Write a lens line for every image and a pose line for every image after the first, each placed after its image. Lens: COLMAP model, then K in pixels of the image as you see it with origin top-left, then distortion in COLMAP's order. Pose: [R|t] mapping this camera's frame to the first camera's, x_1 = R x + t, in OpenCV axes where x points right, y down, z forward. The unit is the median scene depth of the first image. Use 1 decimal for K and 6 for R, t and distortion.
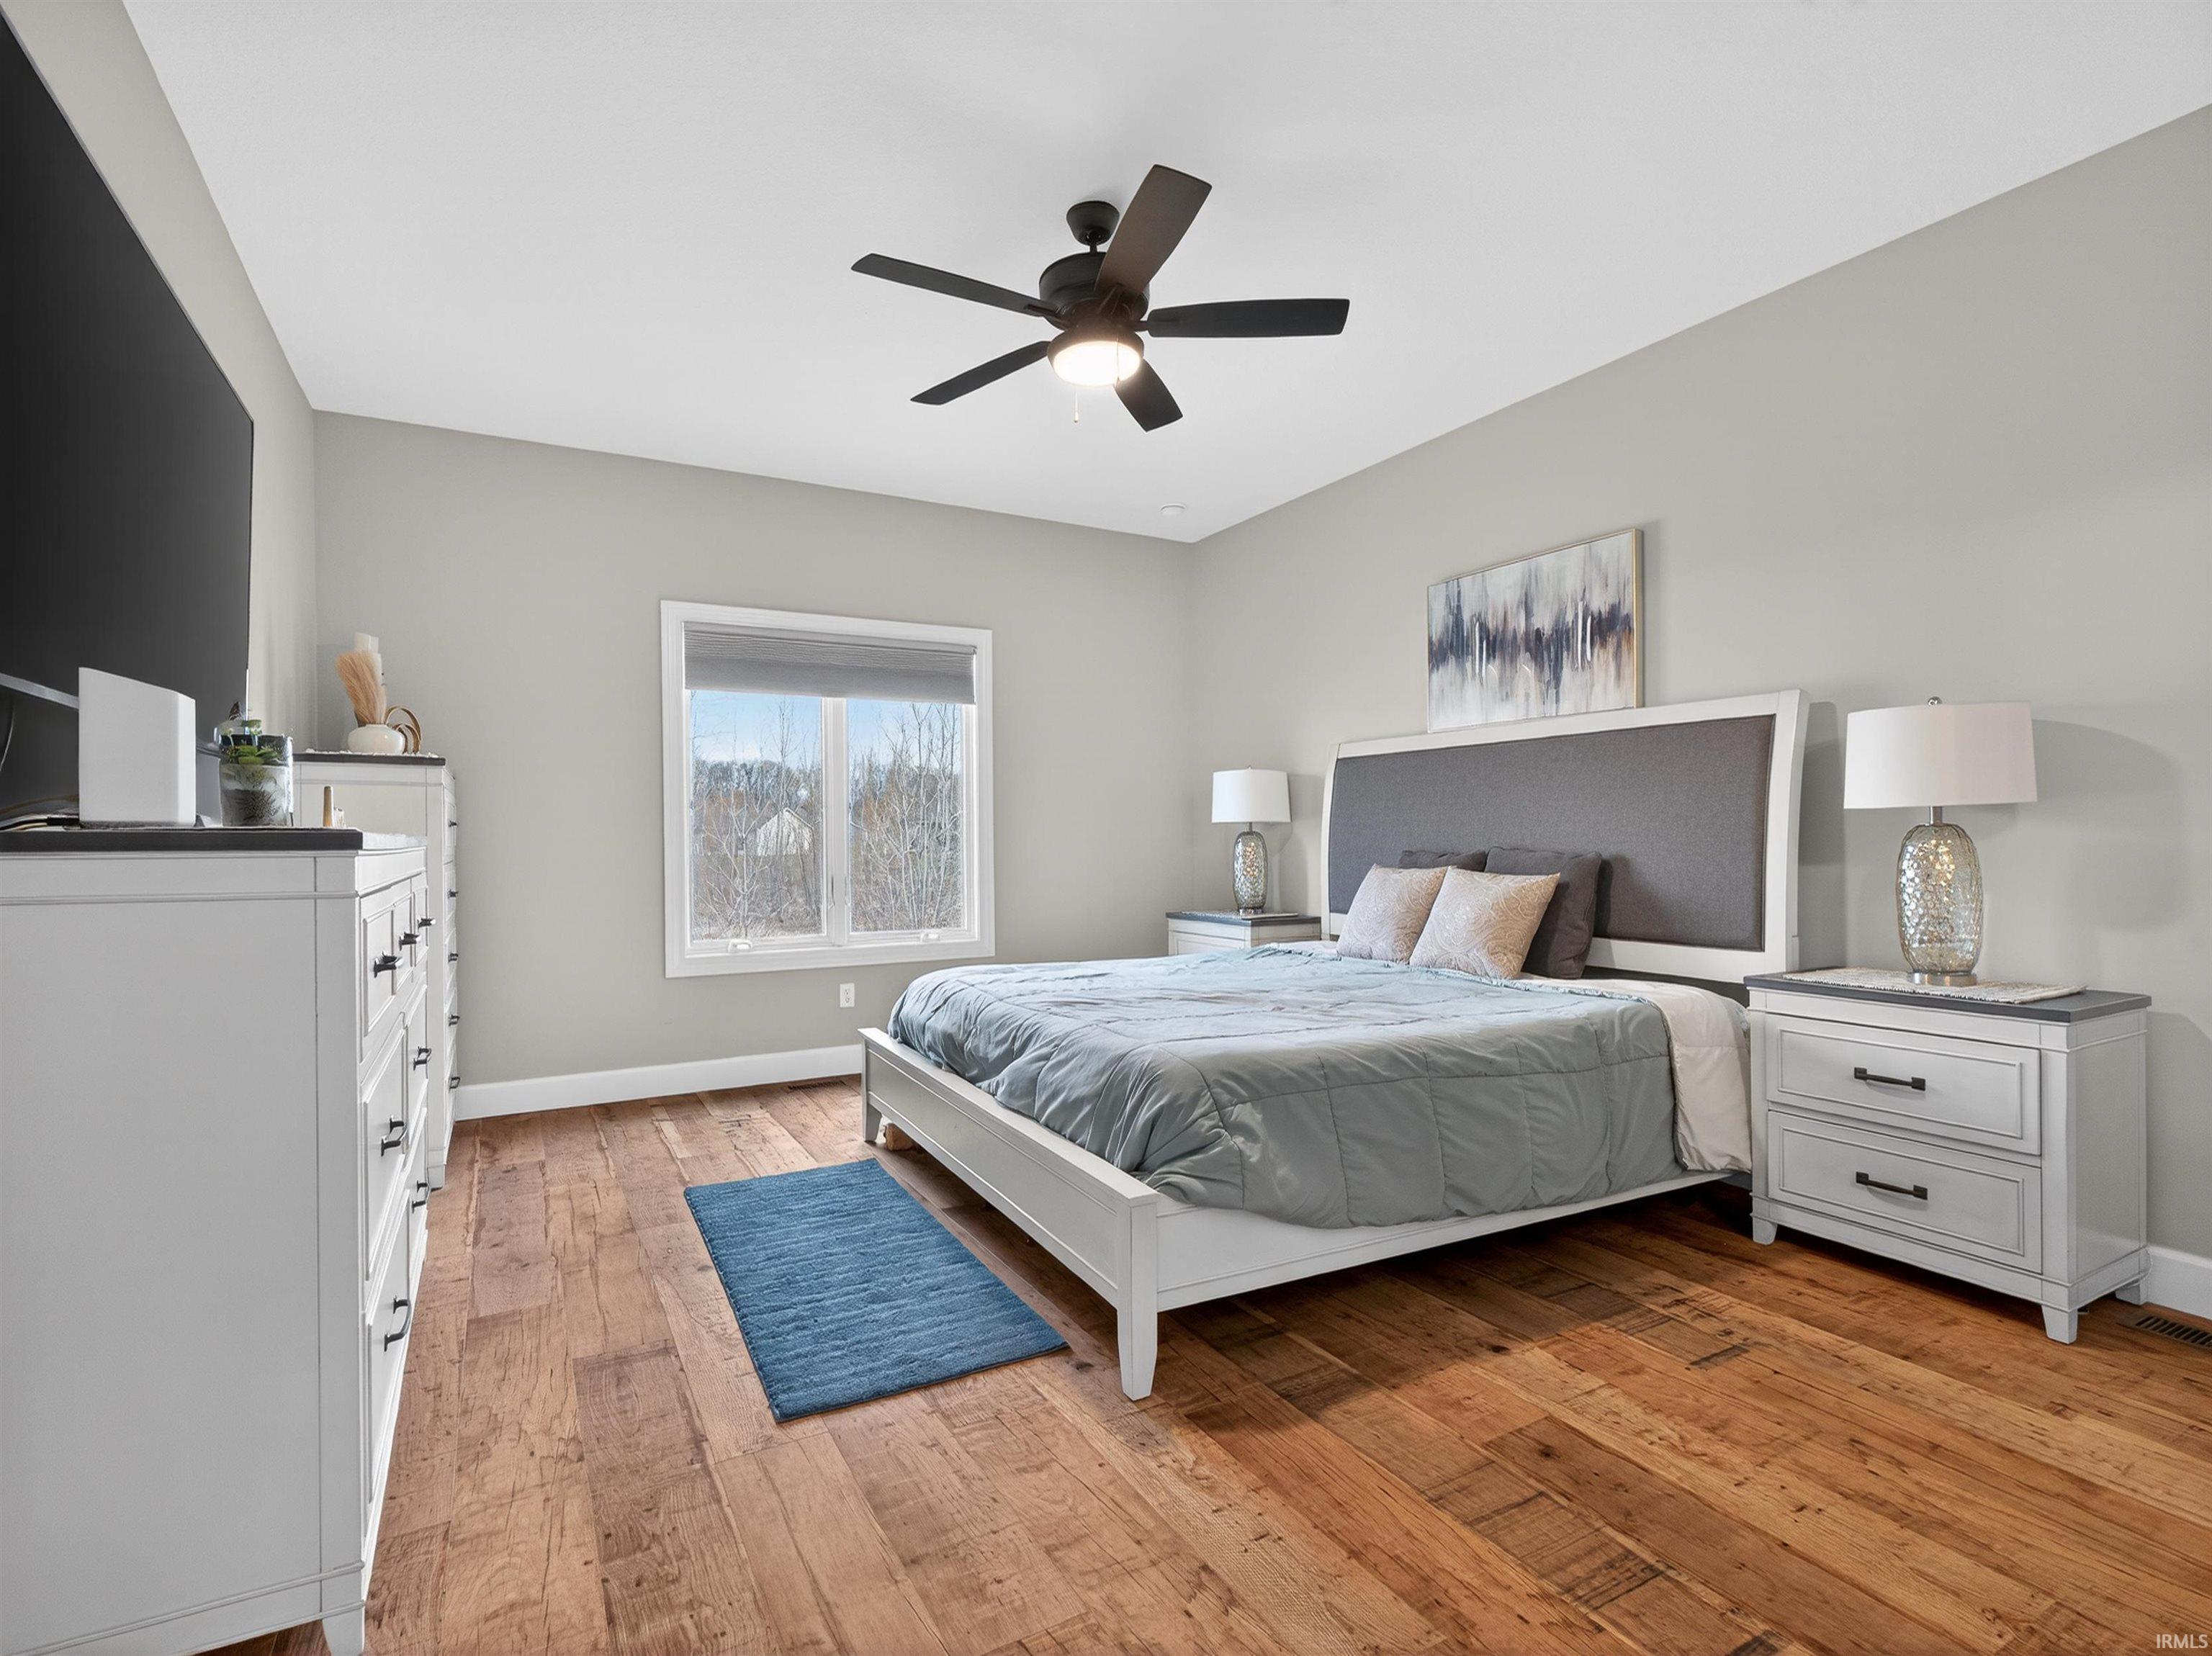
lens RADIAL K [[1065.7, 0, 1093.3], [0, 1065.7, 837.0], [0, 0, 1]] dist [-0.000030, -0.000100]
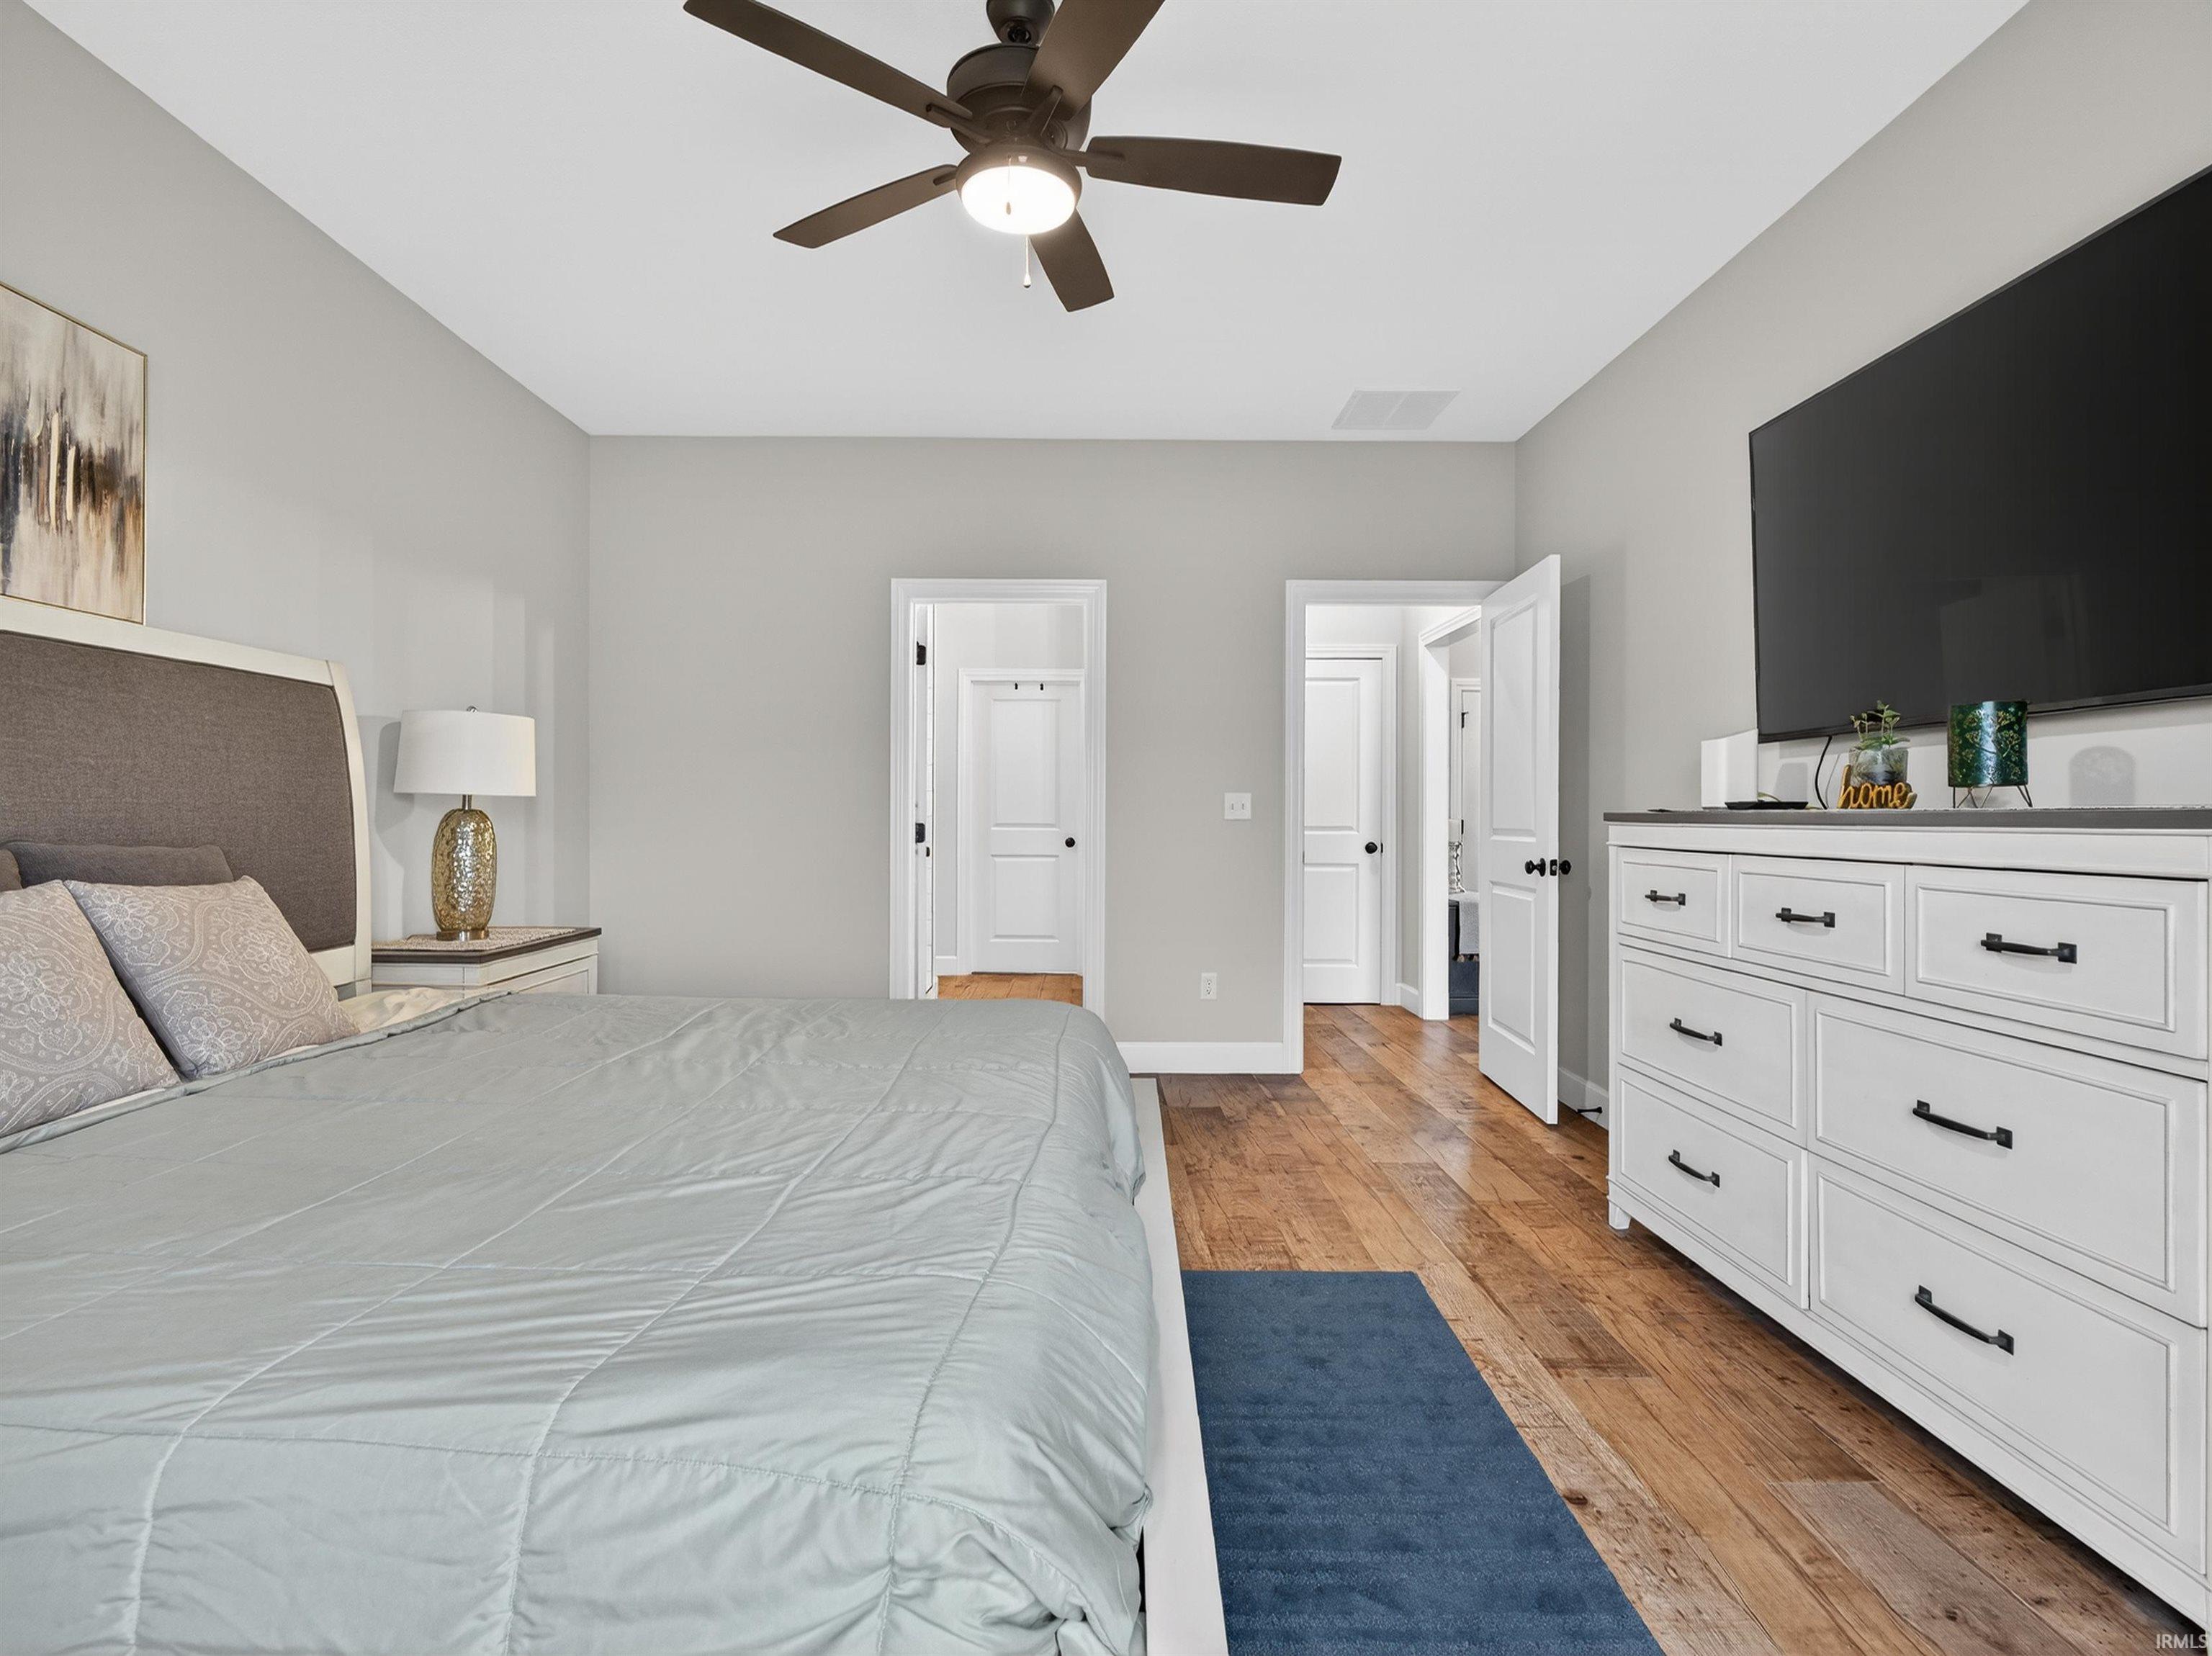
lens RADIAL K [[1045.1, 0, 1090.9], [0, 1045.1, 826.2], [0, 0, 1]] dist [-0.002851, 0.000080]
pose [[-0.877902, -0.001536, 0.478838, -0.396629], [0.004536, 0.999923, 0.011525, -0.002695], [-0.478819, 0.012290, -0.877828, 1.634930]]
